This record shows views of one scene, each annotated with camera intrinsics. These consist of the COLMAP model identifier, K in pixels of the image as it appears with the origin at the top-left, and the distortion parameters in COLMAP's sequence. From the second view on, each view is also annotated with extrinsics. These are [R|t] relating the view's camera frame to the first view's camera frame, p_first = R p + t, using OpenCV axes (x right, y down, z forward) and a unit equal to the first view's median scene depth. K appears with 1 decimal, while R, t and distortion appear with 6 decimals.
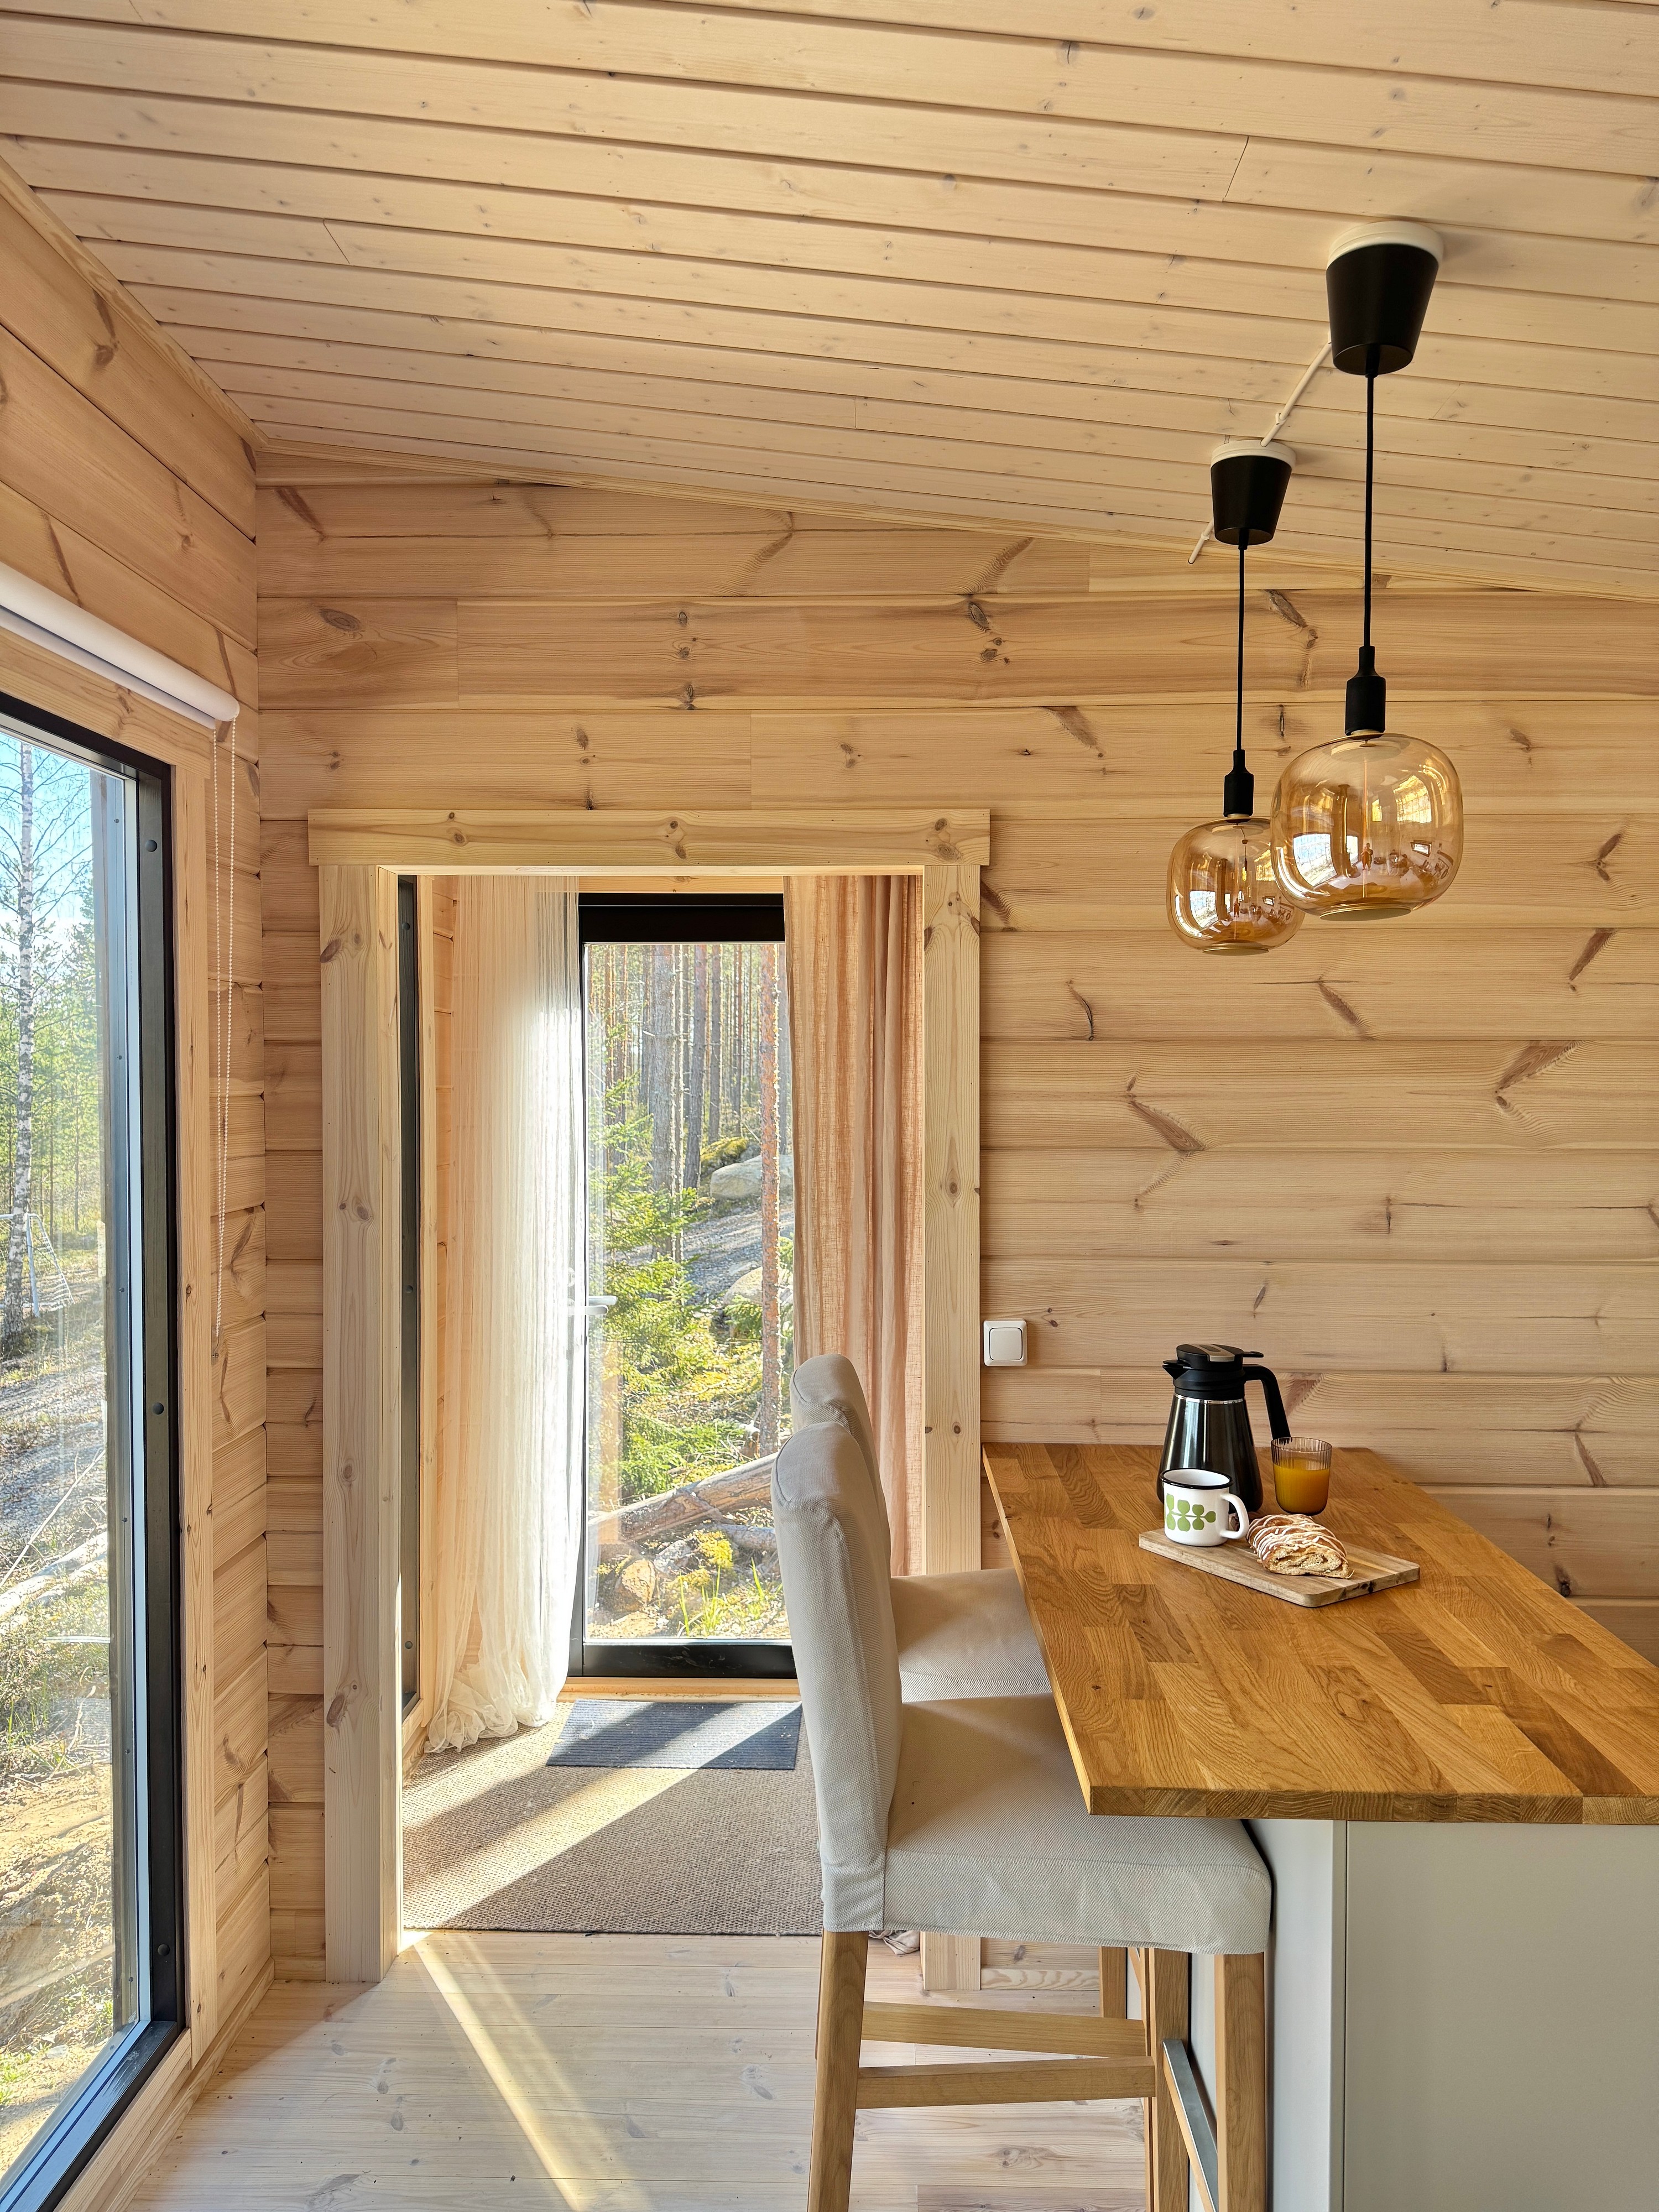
lens RADIAL K [[1570.4, 0, 812.9], [0, 1570.4, 1098.5], [0, 0, 1]] dist [0.048115, -0.068497]
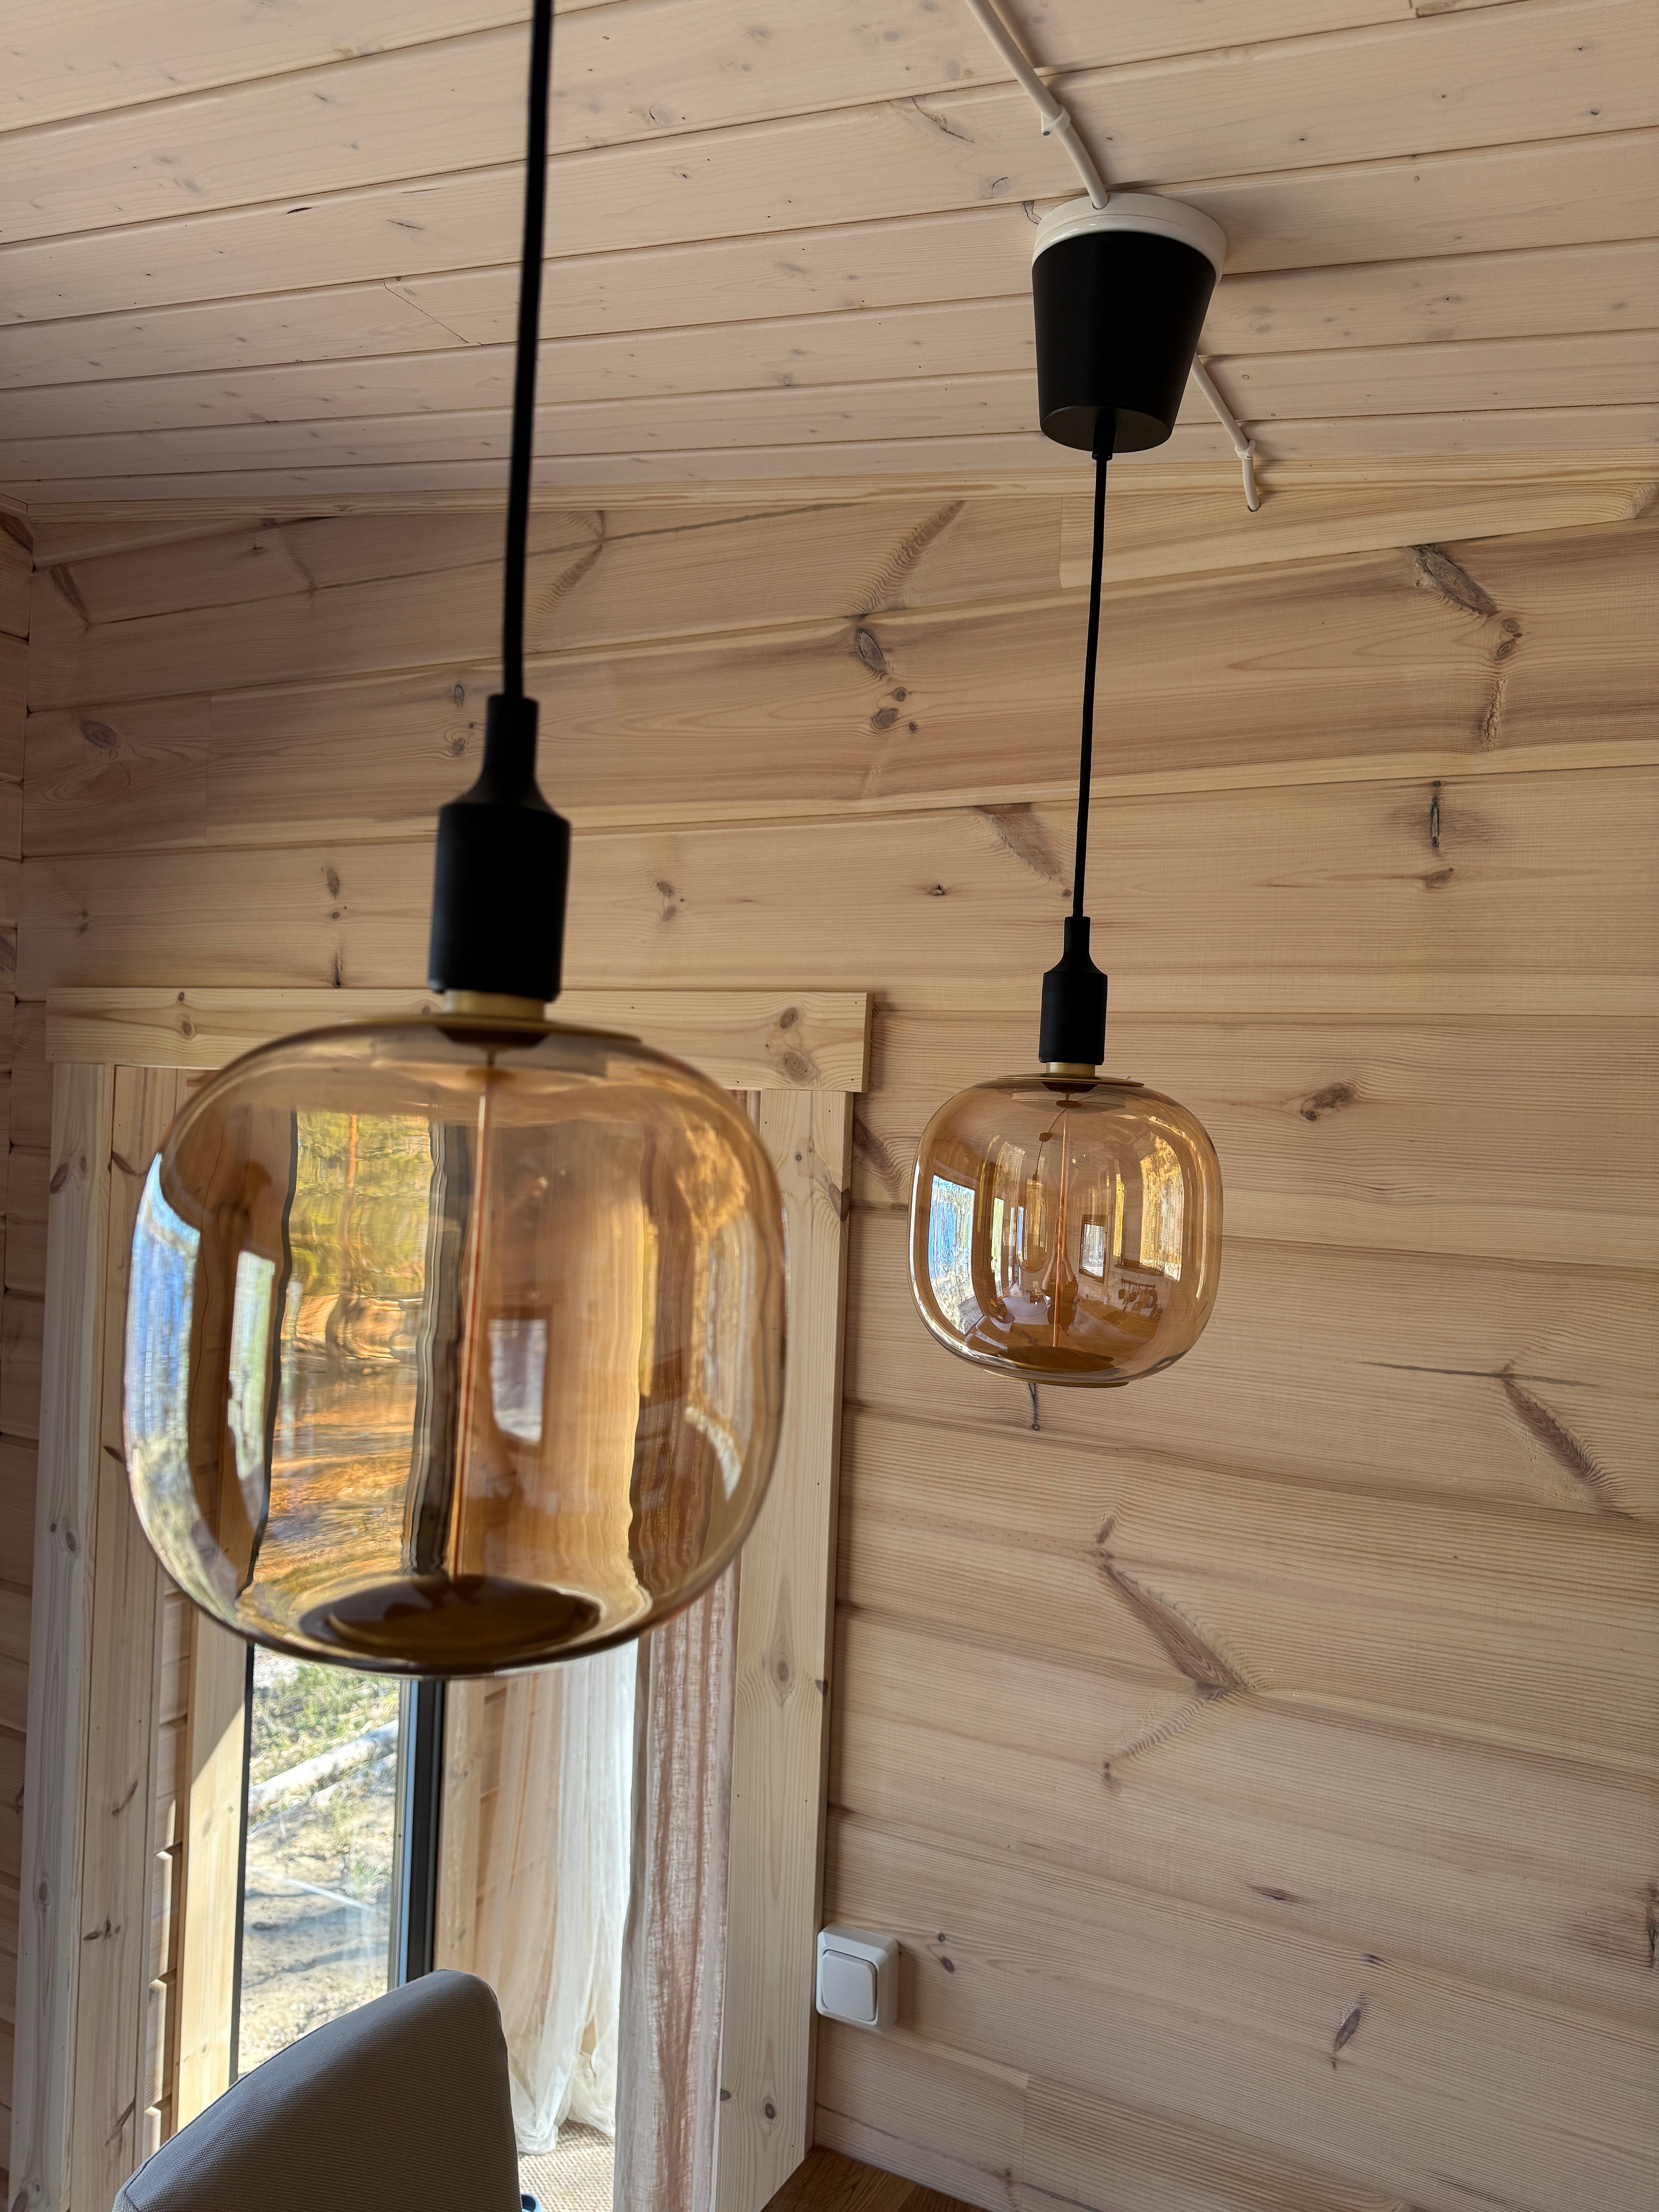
lens RADIAL K [[1570.4, 0, 813.1], [0, 1570.4, 1100.2], [0, 0, 1]] dist [0.048115, -0.068497]
pose [[0.897242, 0.035828, -0.440083, 0.338362], [-0.049675, 0.998566, -0.019983, -0.133940], [0.438735, 0.039791, 0.897735, 0.492224]]
